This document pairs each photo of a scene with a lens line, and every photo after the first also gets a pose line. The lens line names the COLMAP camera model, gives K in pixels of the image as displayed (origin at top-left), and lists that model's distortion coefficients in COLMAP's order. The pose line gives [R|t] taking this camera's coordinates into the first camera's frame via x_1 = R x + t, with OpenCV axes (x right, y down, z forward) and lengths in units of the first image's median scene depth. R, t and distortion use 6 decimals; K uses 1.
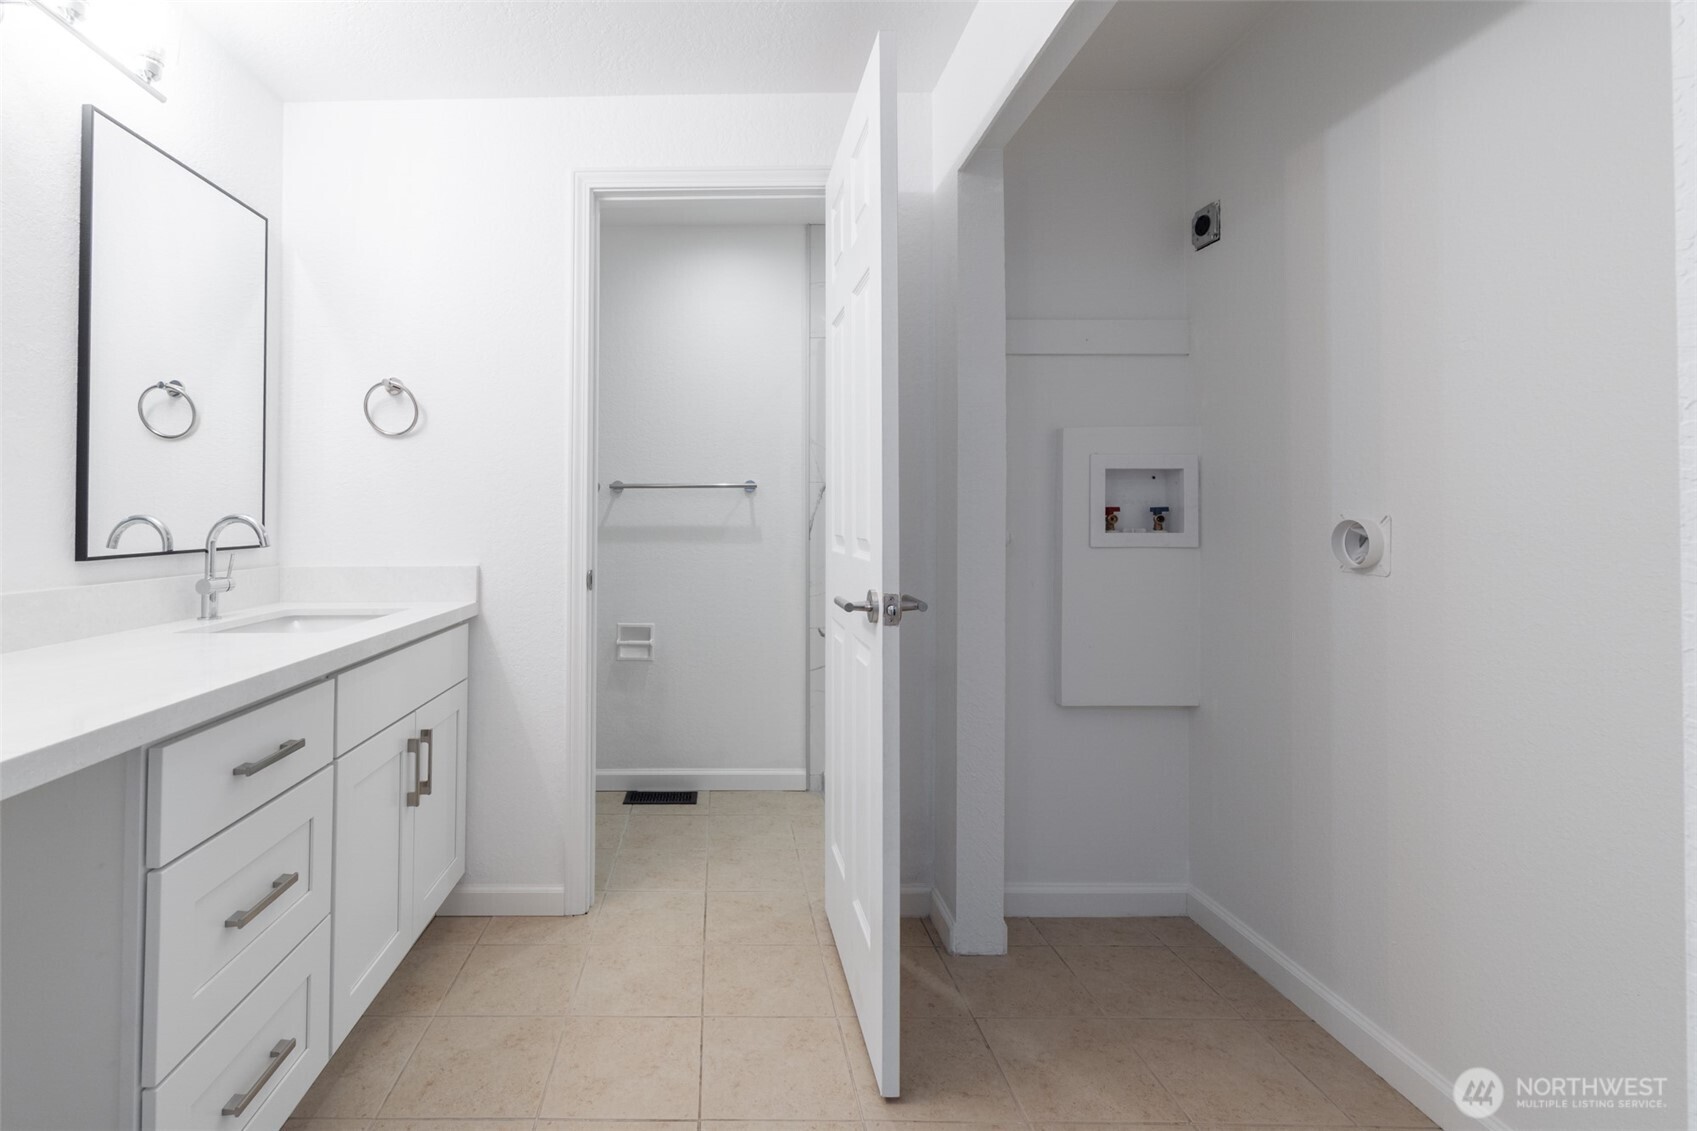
lens RADIAL K [[689.5, 0, 846.9], [0, 689.5, 515.0], [0, 0, 1]] dist [-0.000740, -0.000303]
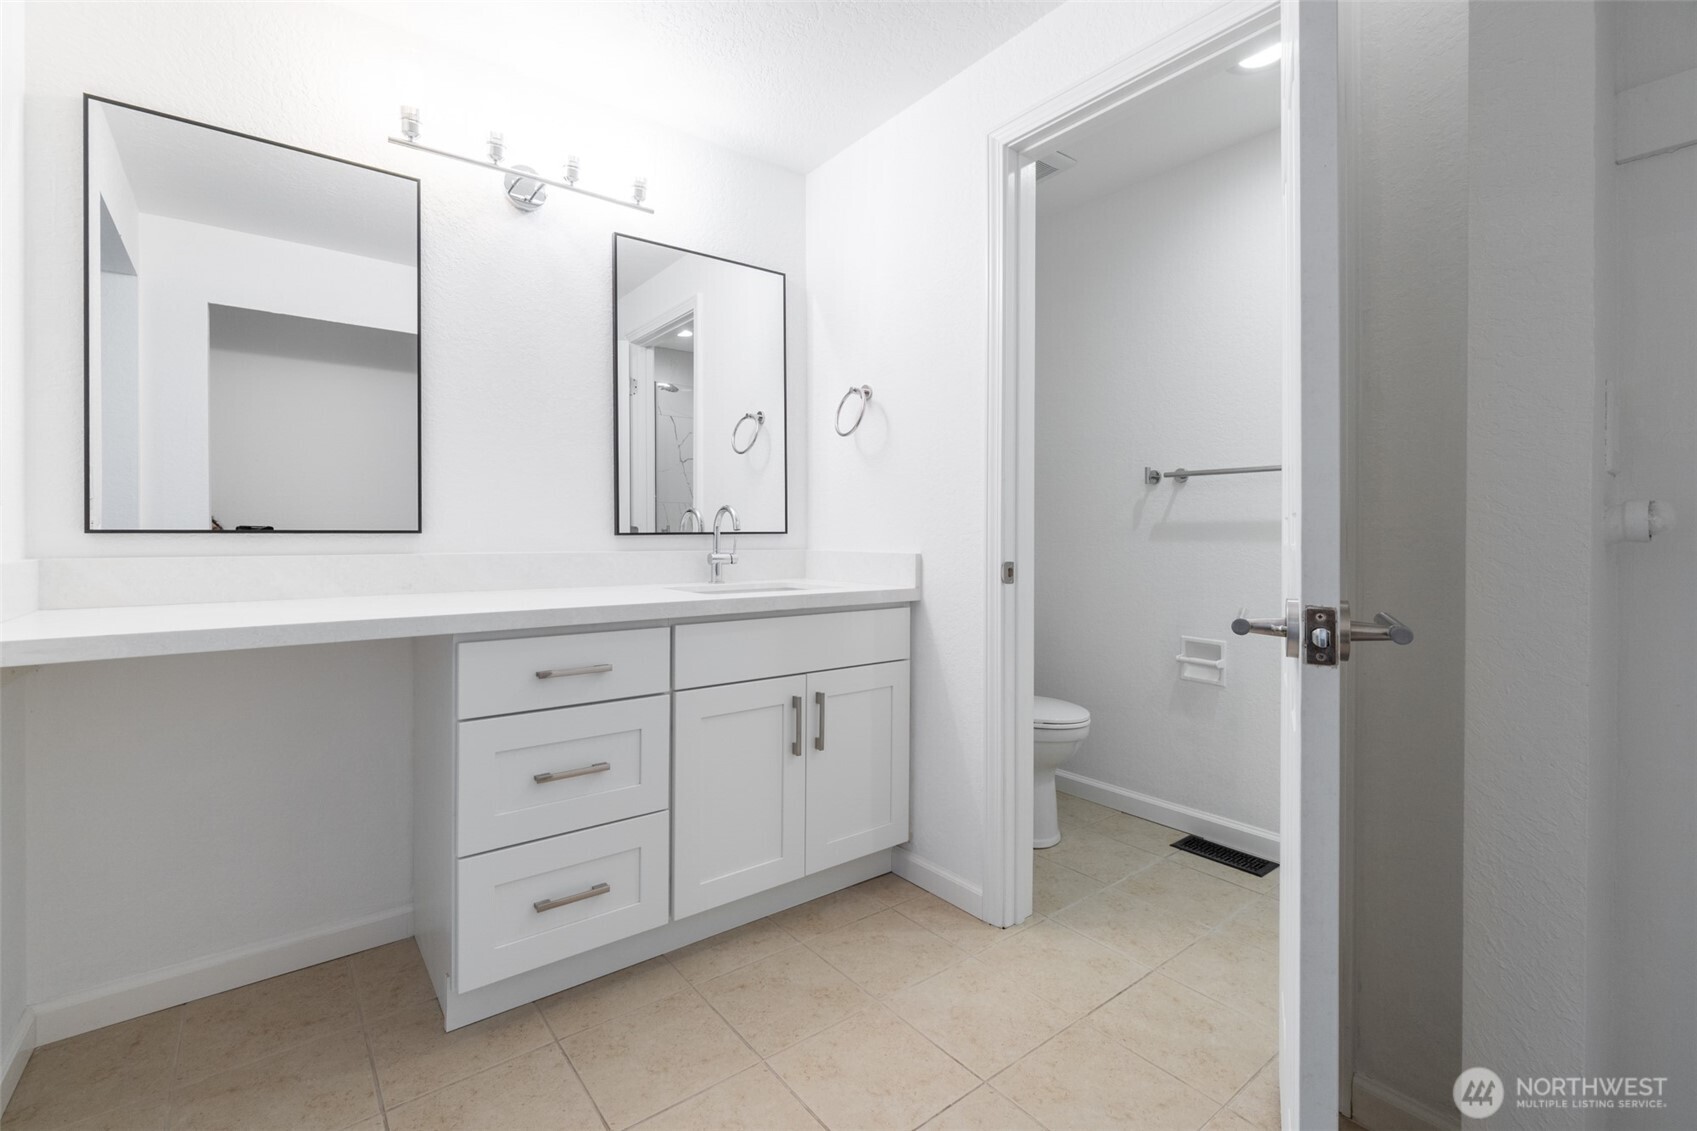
lens RADIAL K [[748.1, 0, 846.8], [0, 748.1, 533.3], [0, 0, 1]] dist [0.000227, 0.000081]
pose [[0.615696, 0.005737, -0.787963, 0.314058], [0.010373, 0.999828, 0.015385, 0.026291], [0.787916, -0.017646, 0.615530, 0.236695]]
